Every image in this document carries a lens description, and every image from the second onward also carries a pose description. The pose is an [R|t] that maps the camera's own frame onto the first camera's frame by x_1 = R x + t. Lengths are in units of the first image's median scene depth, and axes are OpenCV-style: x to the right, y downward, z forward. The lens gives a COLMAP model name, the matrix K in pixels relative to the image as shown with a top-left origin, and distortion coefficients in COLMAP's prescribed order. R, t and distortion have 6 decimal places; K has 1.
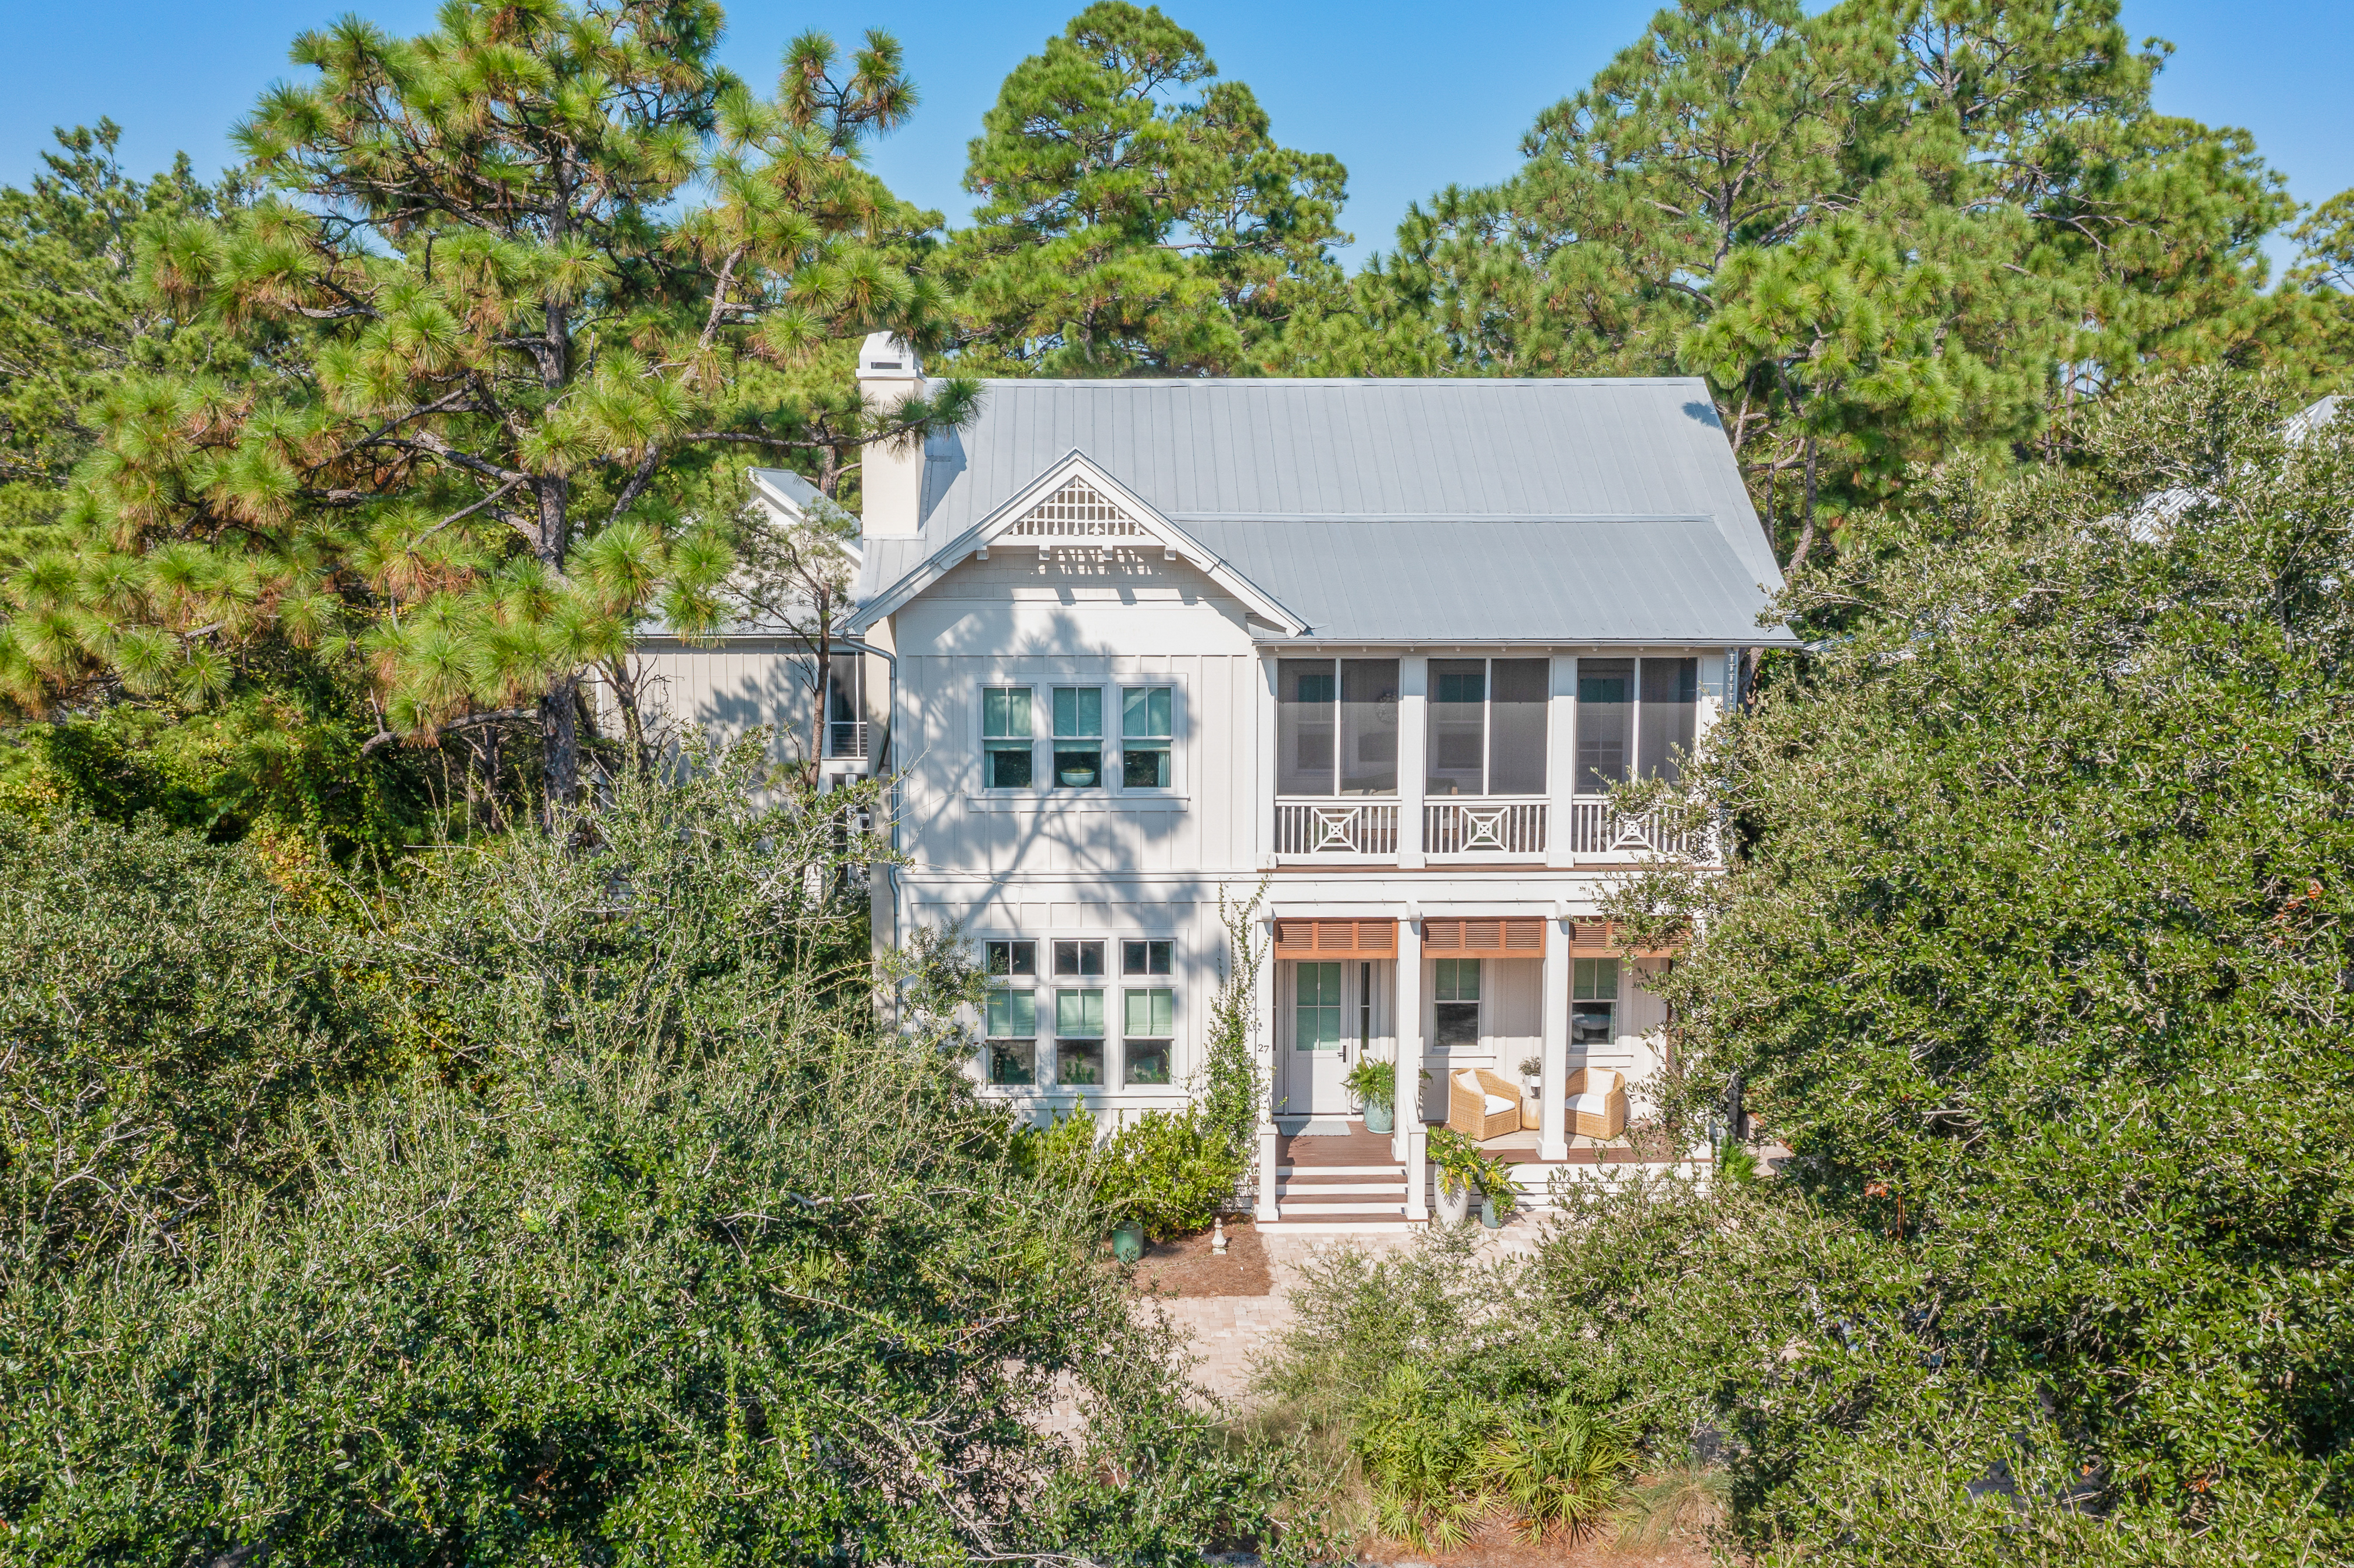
lens RADIAL K [[1837.8, 0, 1175.1], [0, 1837.8, 752.6], [0, 0, 1]] dist [-0.005459, 0.002478]
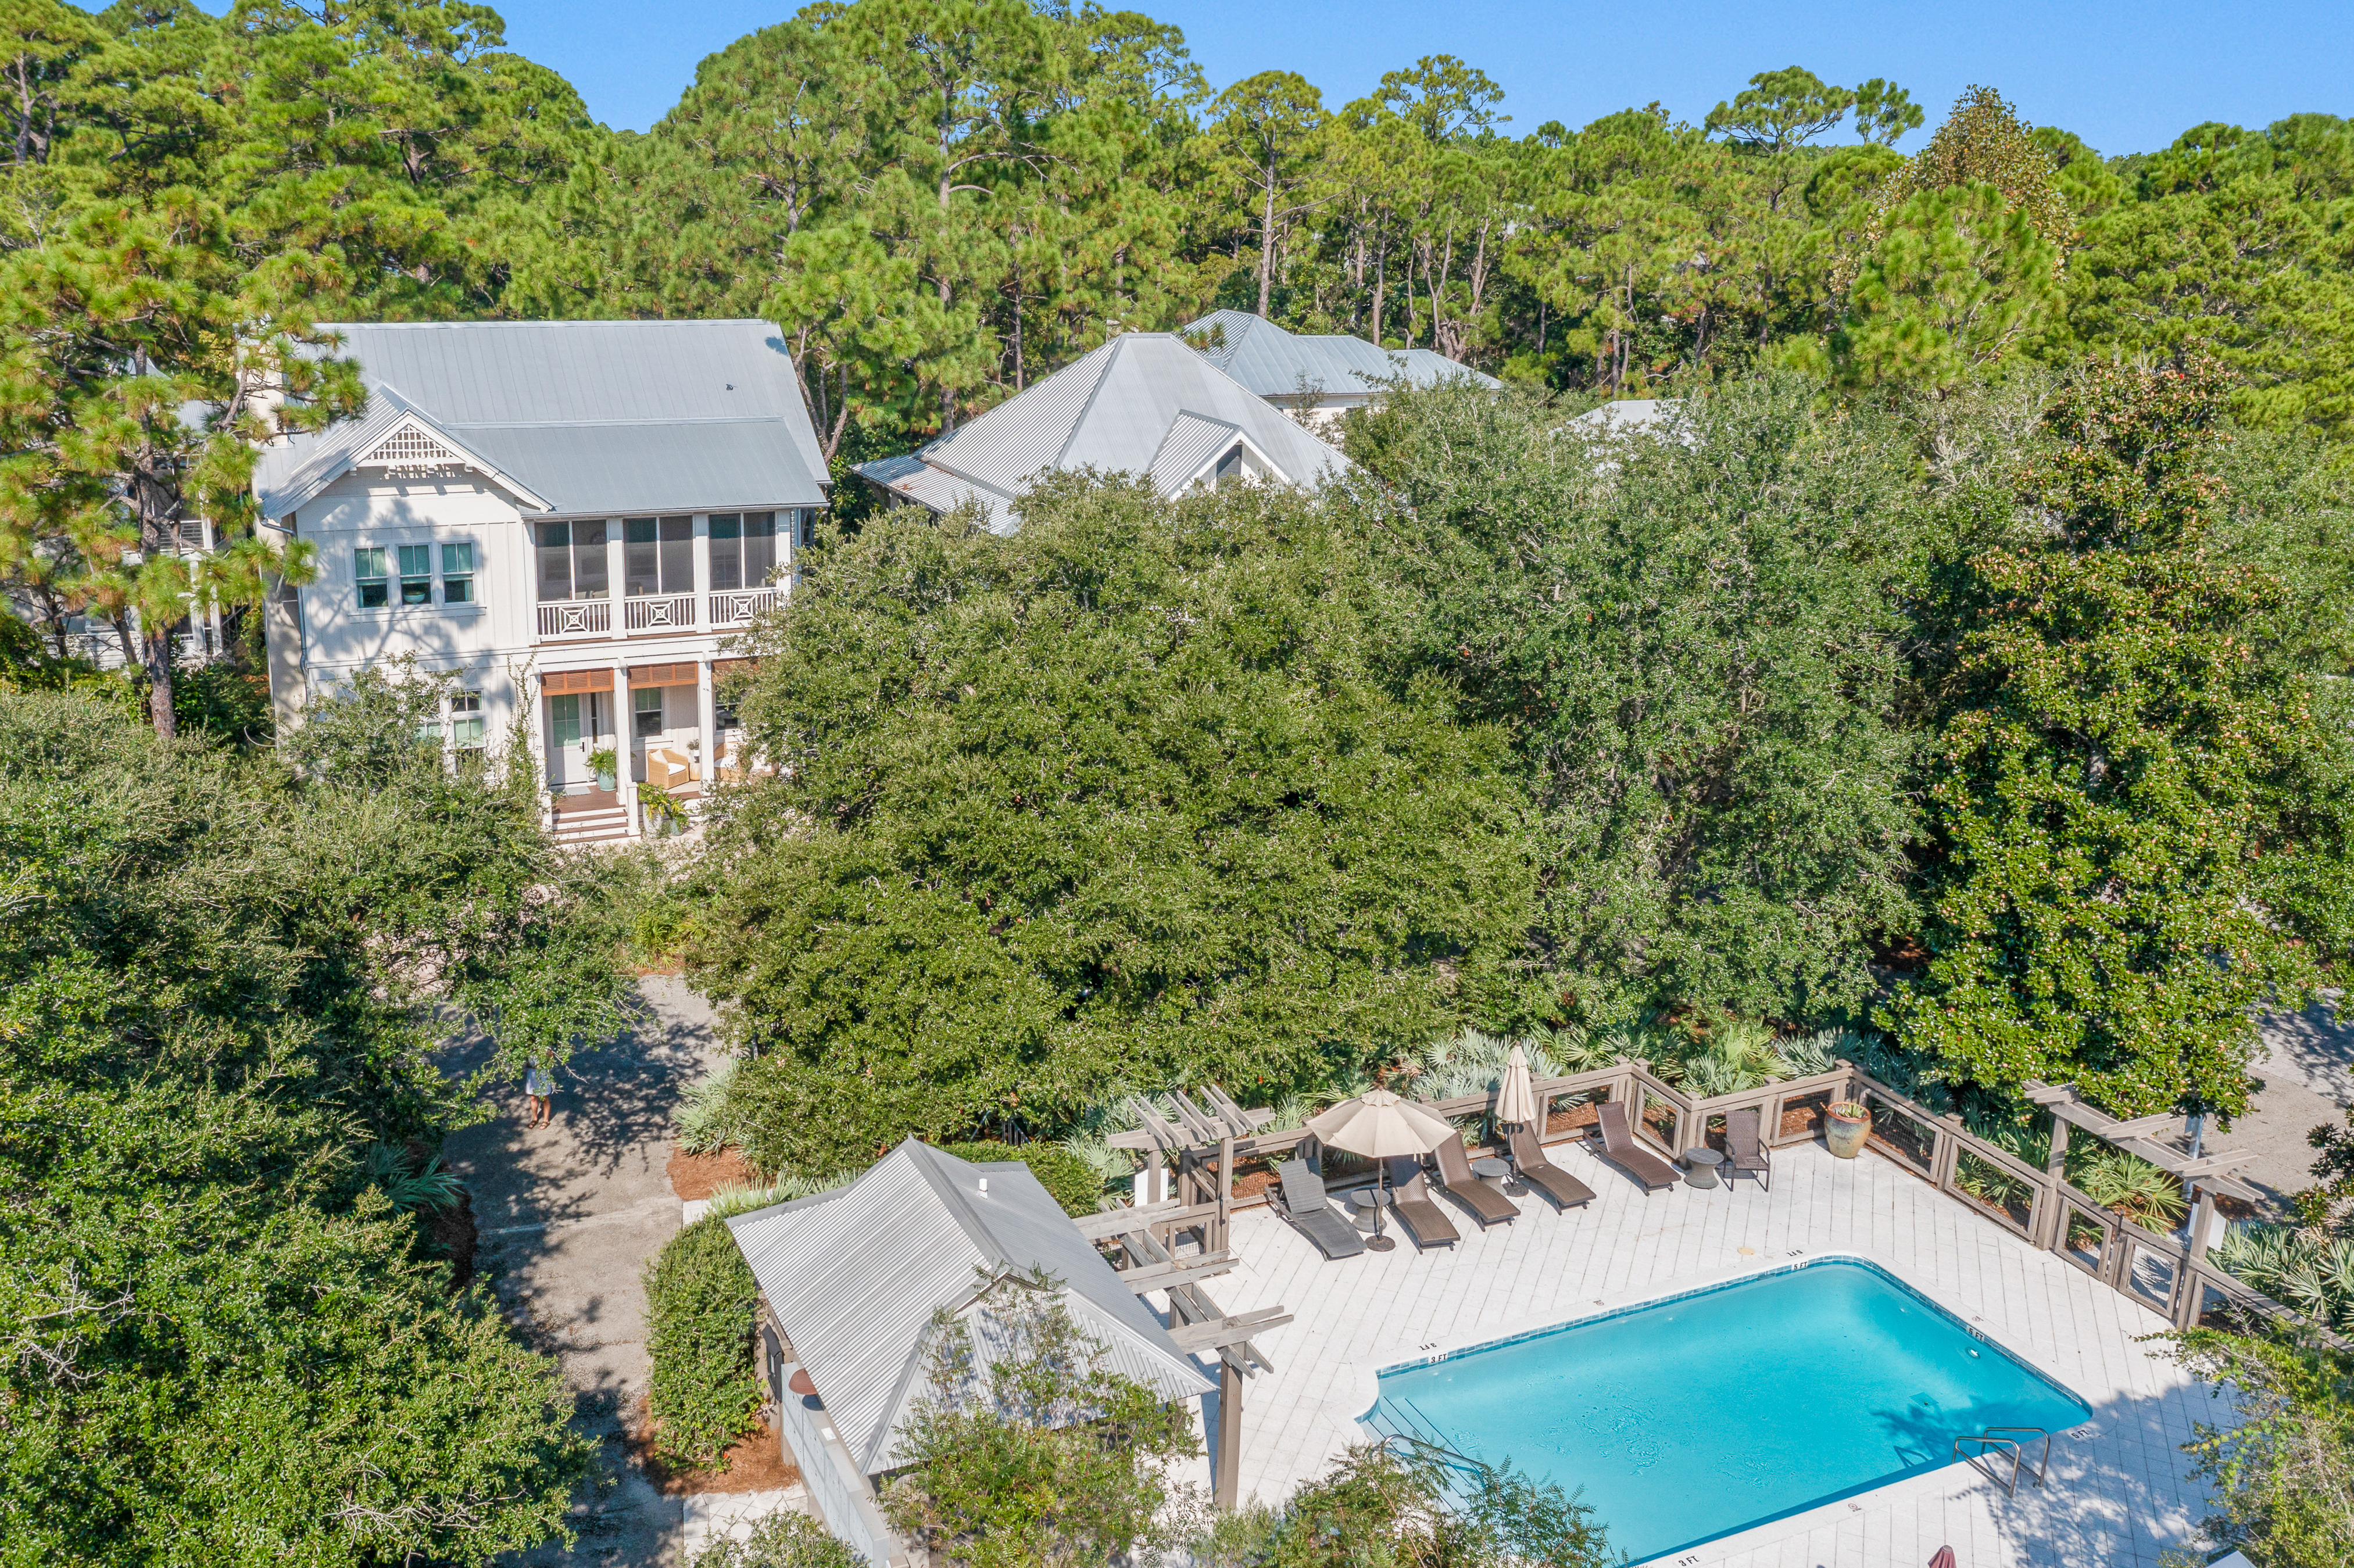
lens RADIAL K [[1843.2, 0, 1023.2], [0, 1843.2, 709.9], [0, 0, 1]] dist [-0.007641, 0.002663]
pose [[0.930376, -0.077676, 0.358283, -0.146051], [0.022072, 0.987391, 0.156751, -0.135533], [-0.365941, -0.137930, 0.920360, -0.754968]]
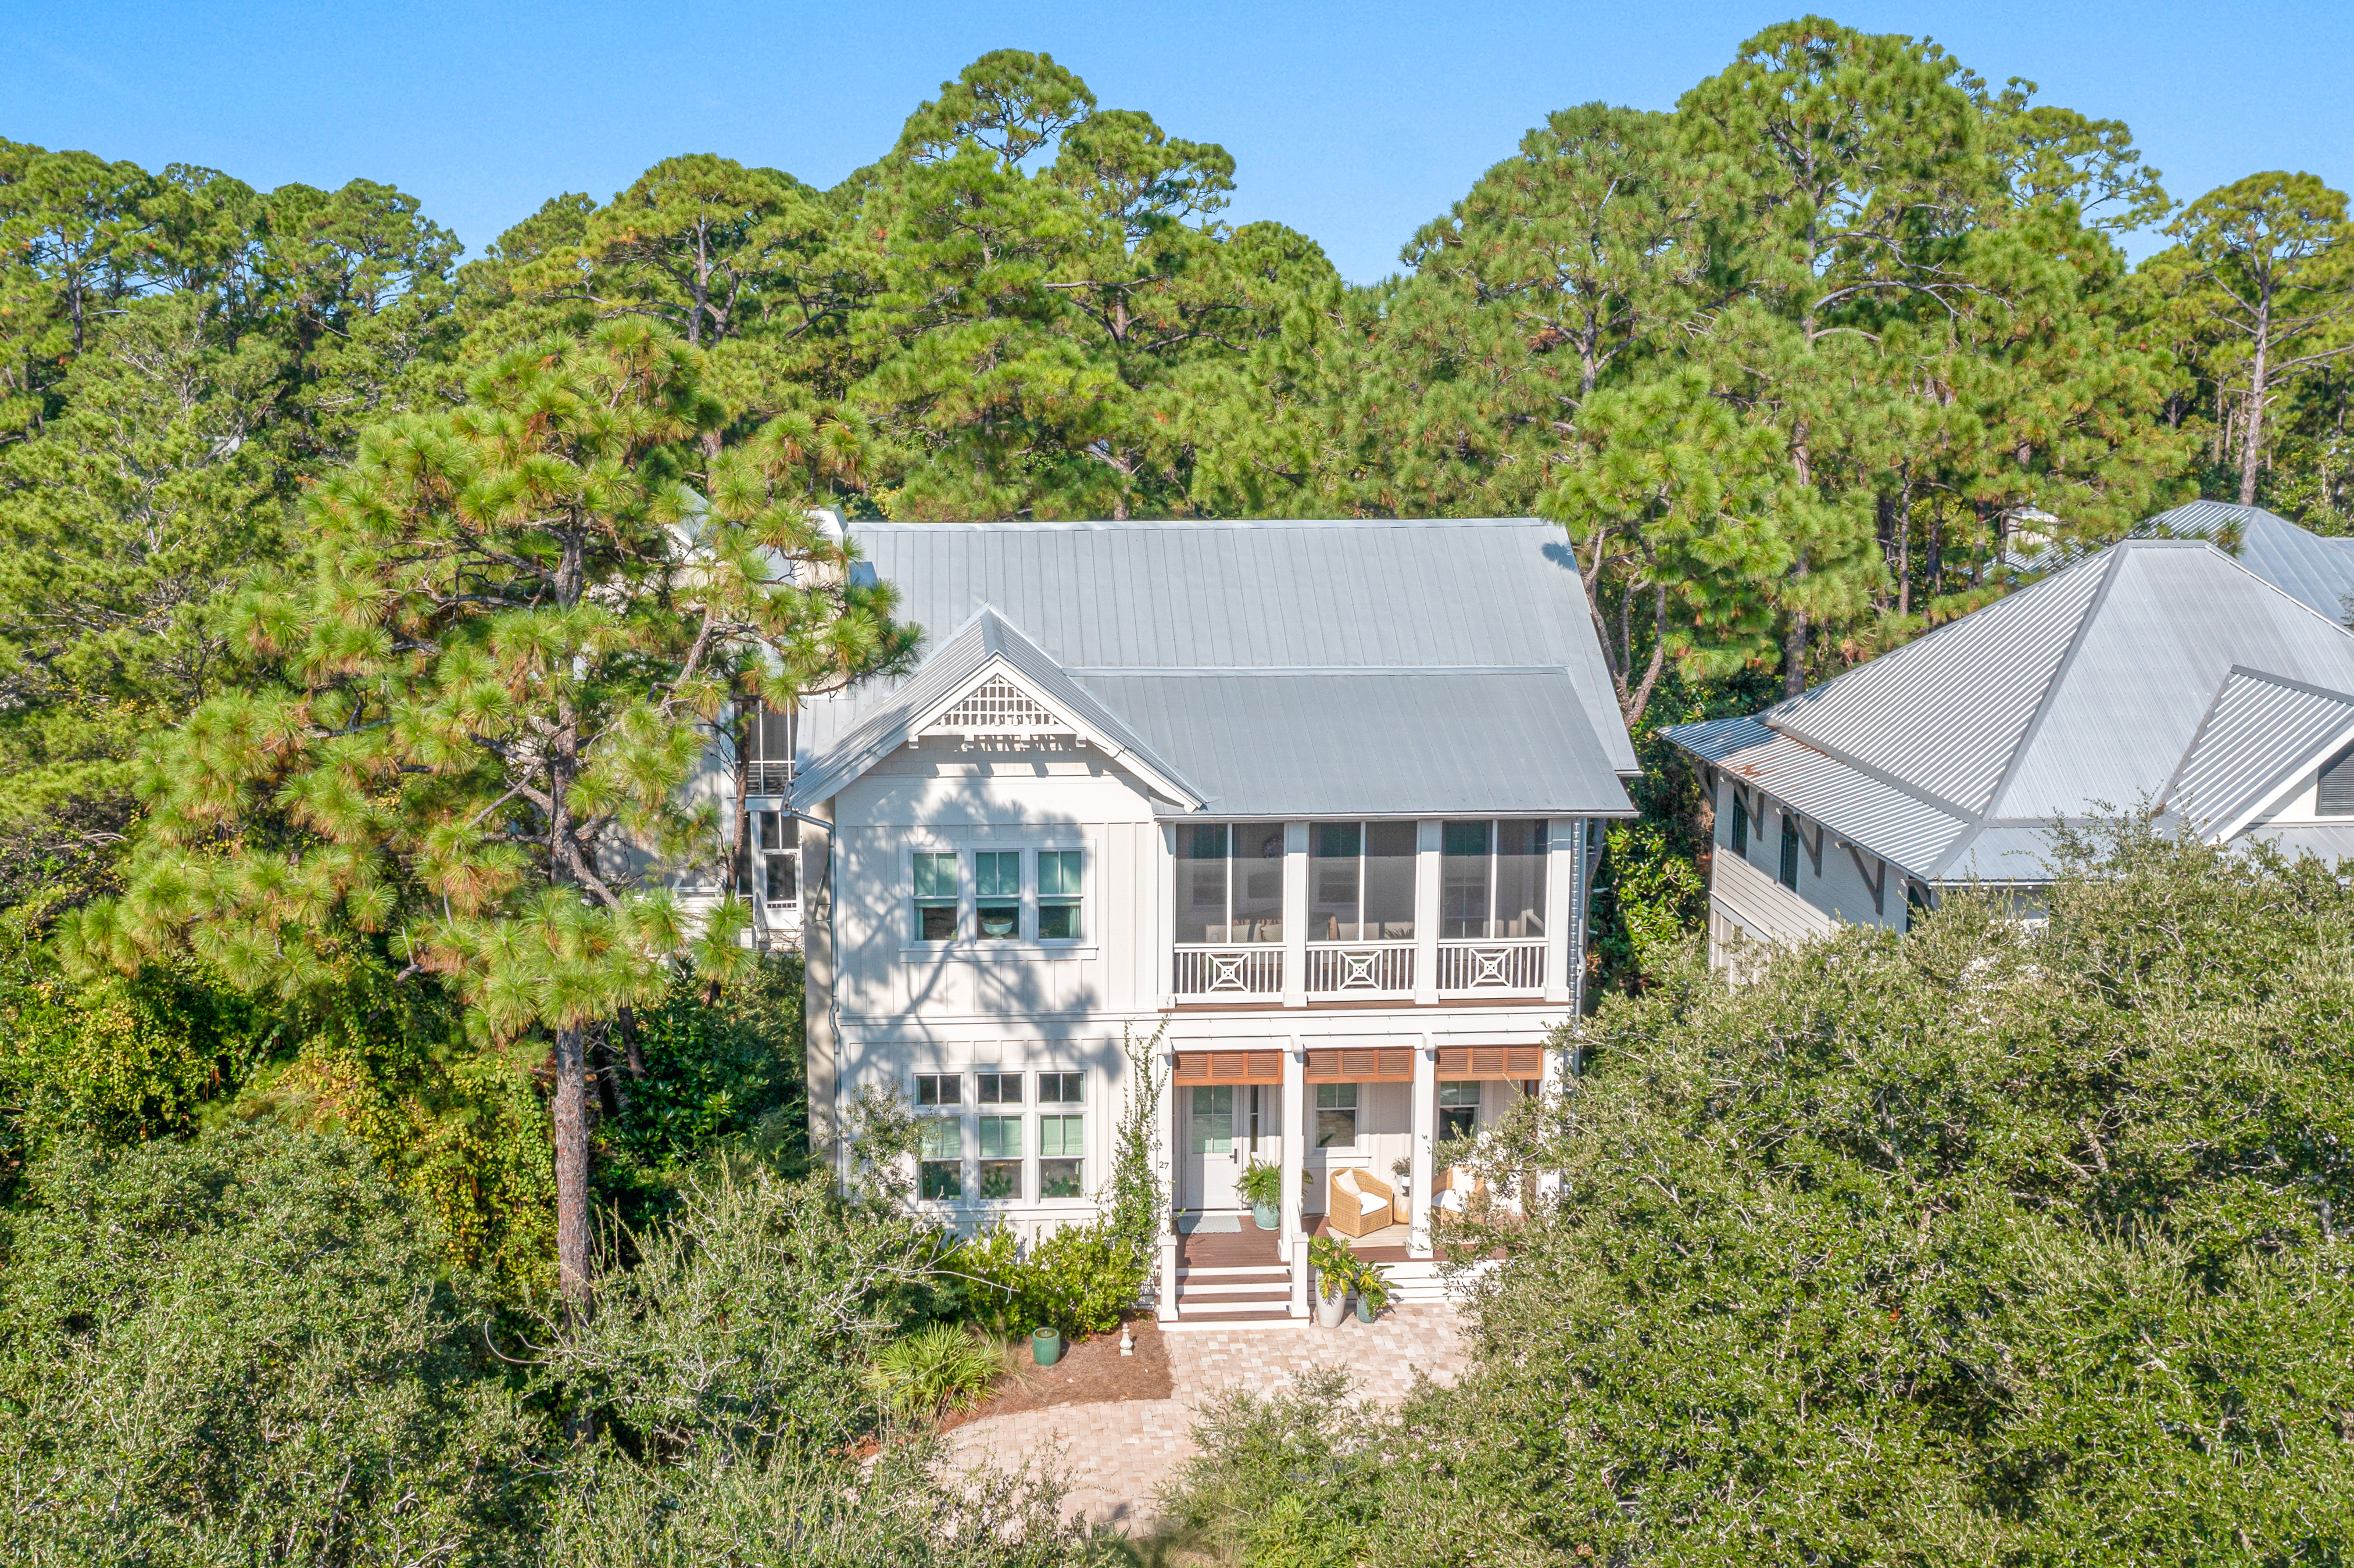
lens RADIAL K [[1966.7, 0, 1105.2], [0, 1966.7, 674.7], [0, 0, 1]] dist [-0.021602, 0.056581]
pose [[0.999609, -0.004193, 0.027642, -0.019807], [0.003398, 0.999581, 0.028738, -0.173860], [-0.027751, -0.028633, 0.999205, -0.191756]]
